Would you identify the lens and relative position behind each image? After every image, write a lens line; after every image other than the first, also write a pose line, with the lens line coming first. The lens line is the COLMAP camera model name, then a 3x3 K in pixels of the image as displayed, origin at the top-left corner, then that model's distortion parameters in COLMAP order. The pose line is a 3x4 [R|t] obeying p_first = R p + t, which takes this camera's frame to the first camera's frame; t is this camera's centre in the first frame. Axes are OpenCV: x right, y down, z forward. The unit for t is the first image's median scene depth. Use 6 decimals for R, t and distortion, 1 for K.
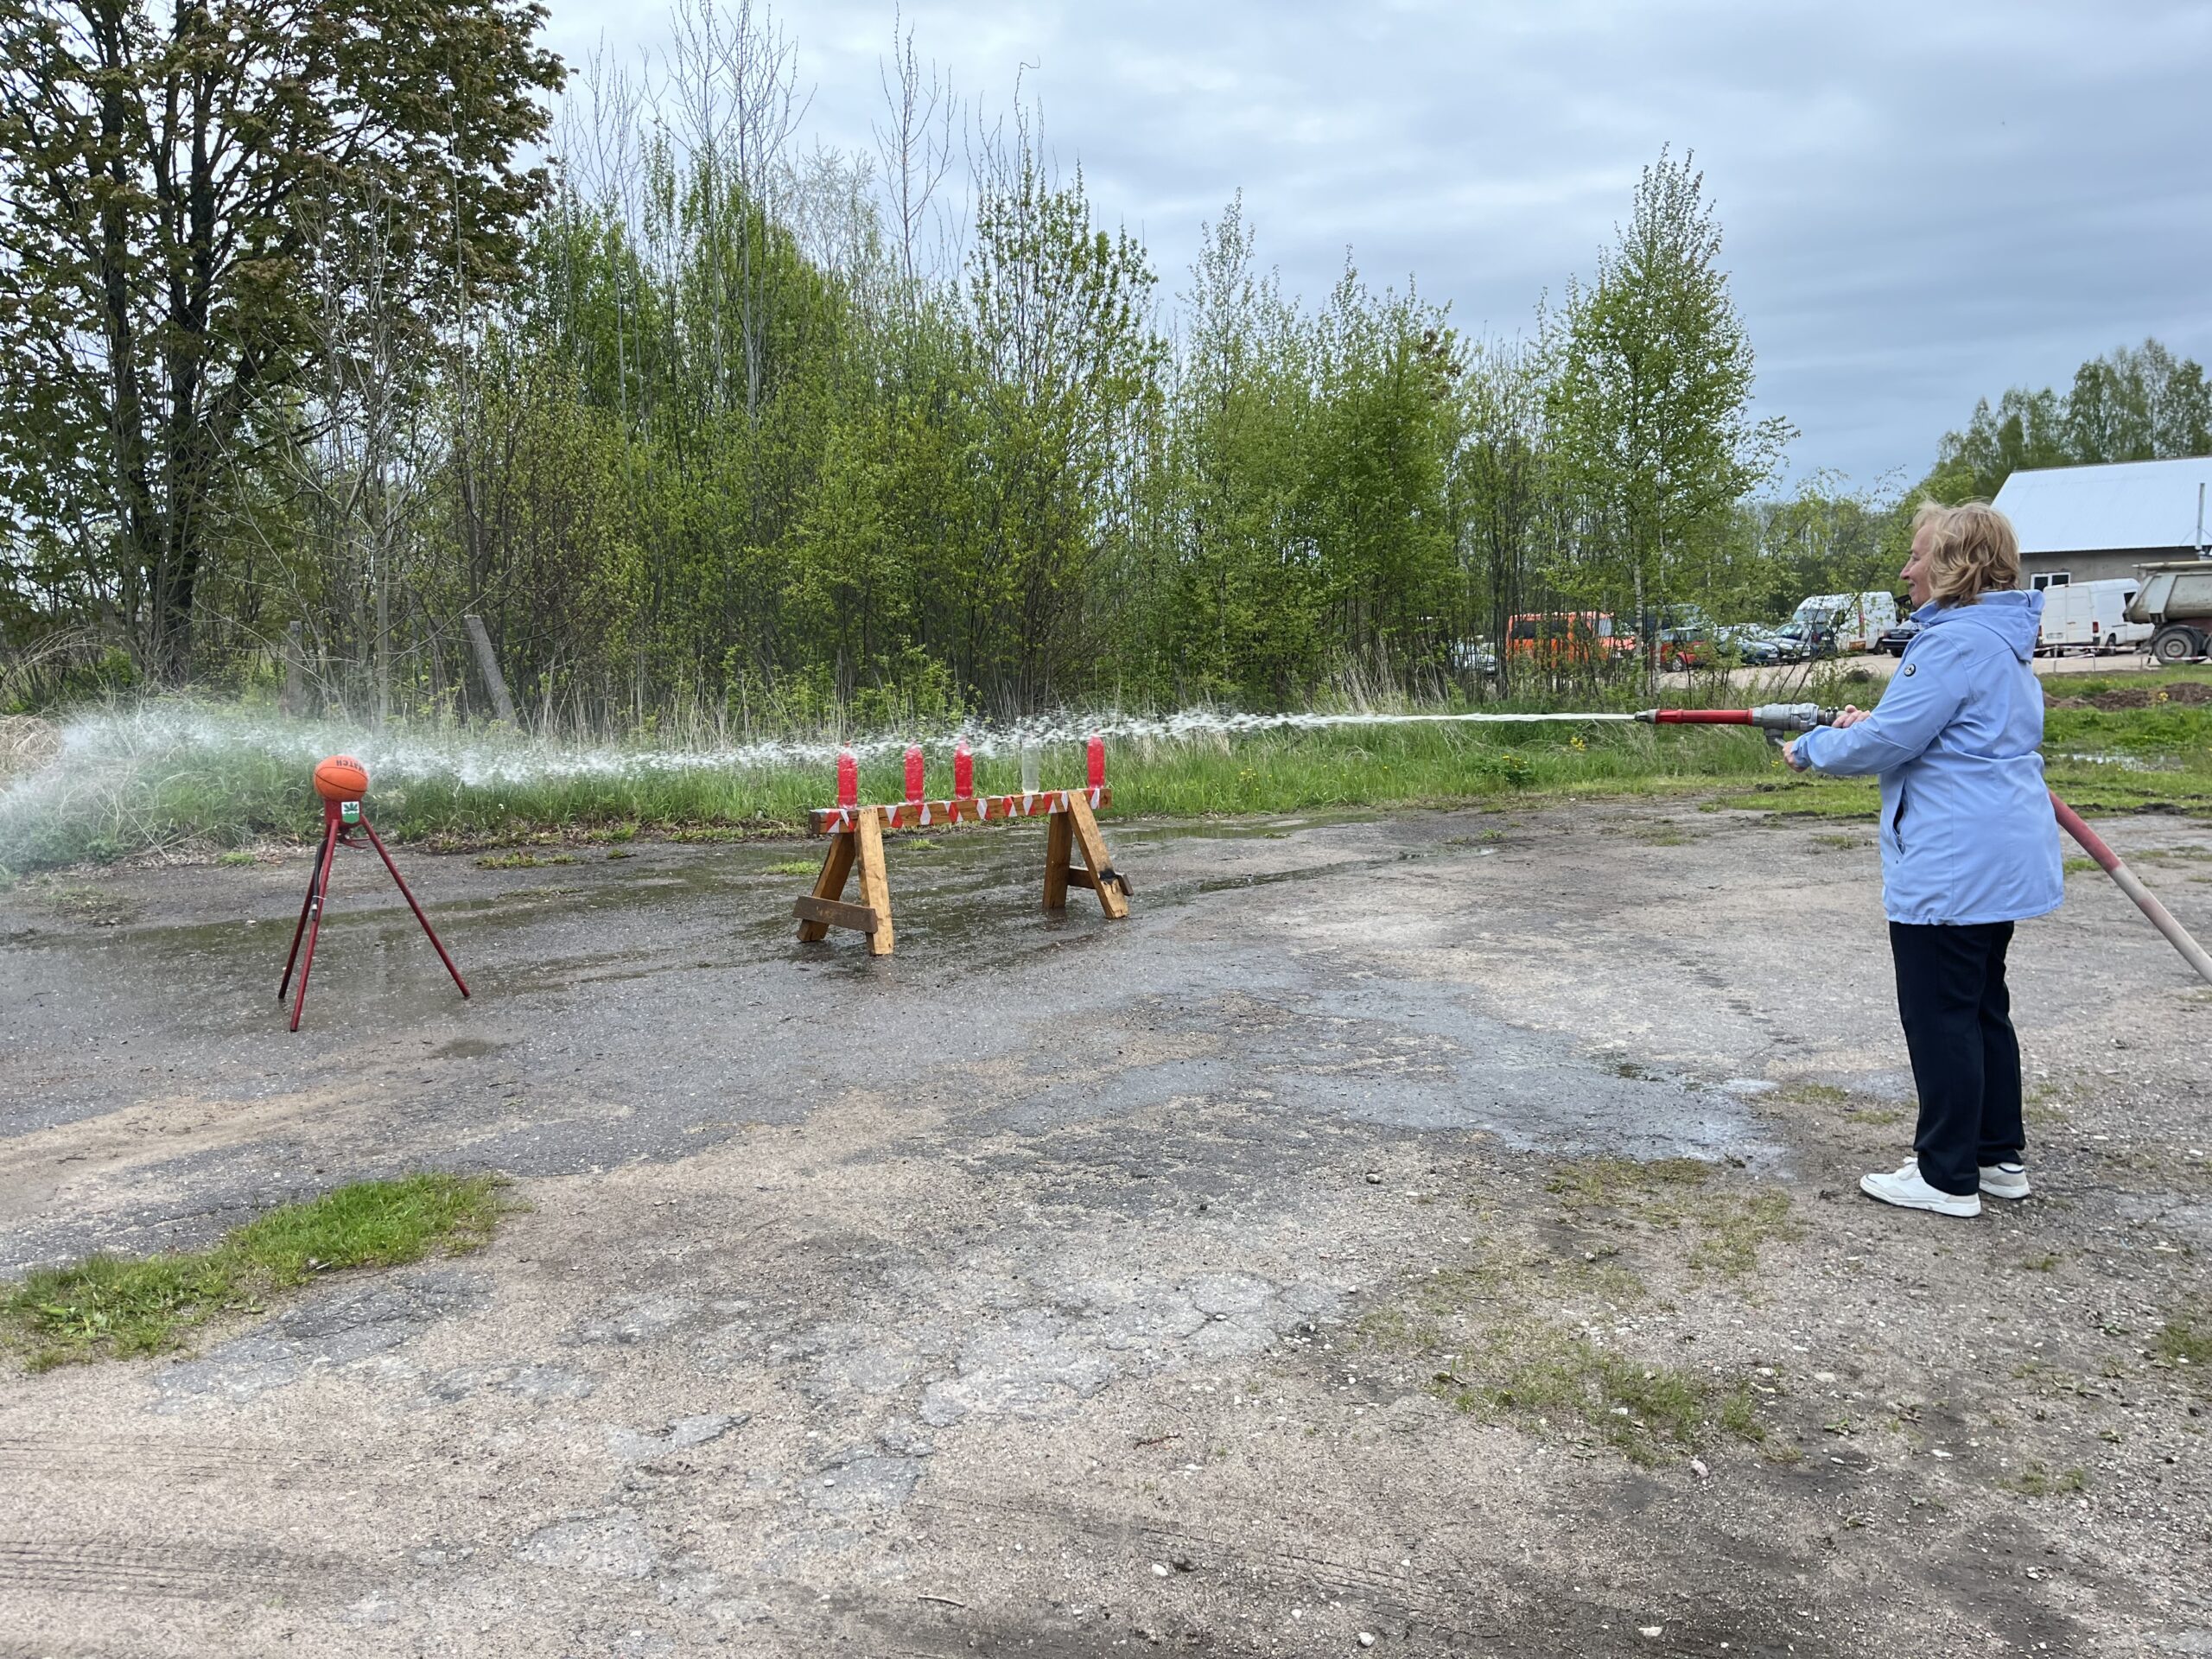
lens RADIAL K [[1671.4, 0, 1075.7], [0, 1671.4, 815.6], [0, 0, 1]] dist [0.048824, -0.055309]
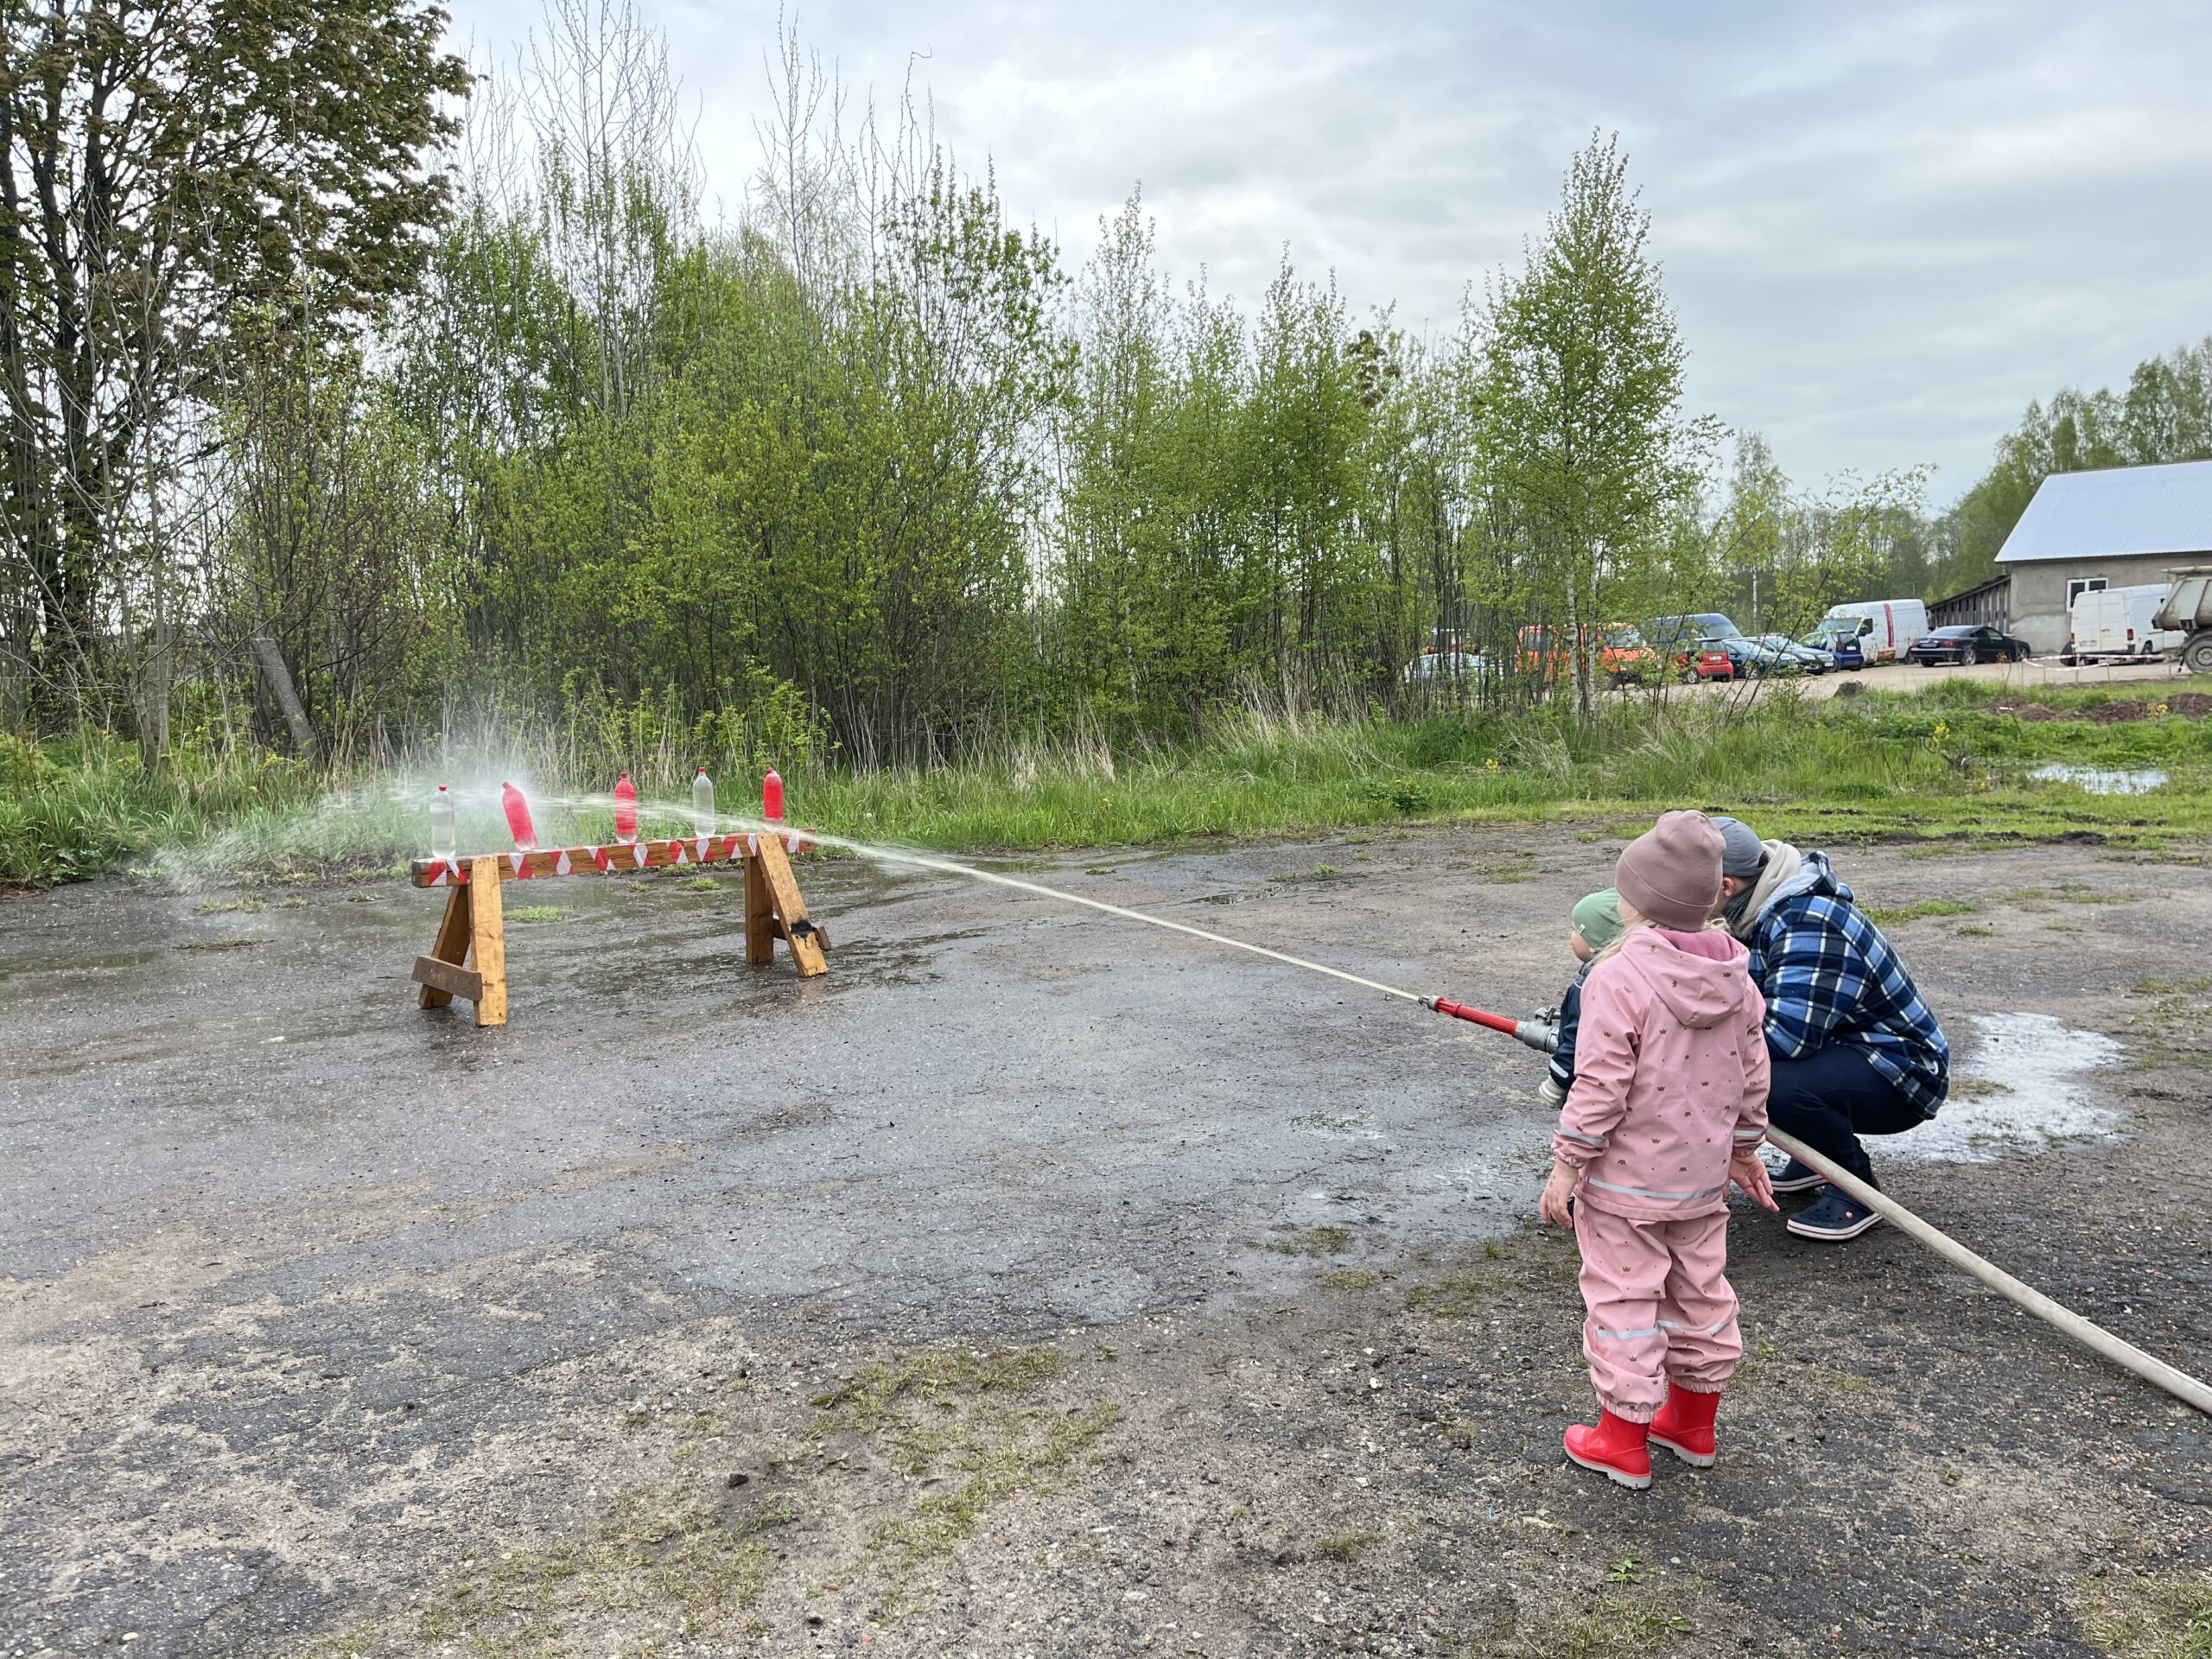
lens RADIAL K [[1648.3, 0, 1135.8], [0, 1648.3, 812.9], [0, 0, 1]] dist [0.060641, -0.089567]
pose [[0.999522, -0.005487, -0.030429, 0.111791], [0.005229, 0.999950, -0.008532, -0.008440], [0.030474, 0.008369, 0.999501, 0.063673]]
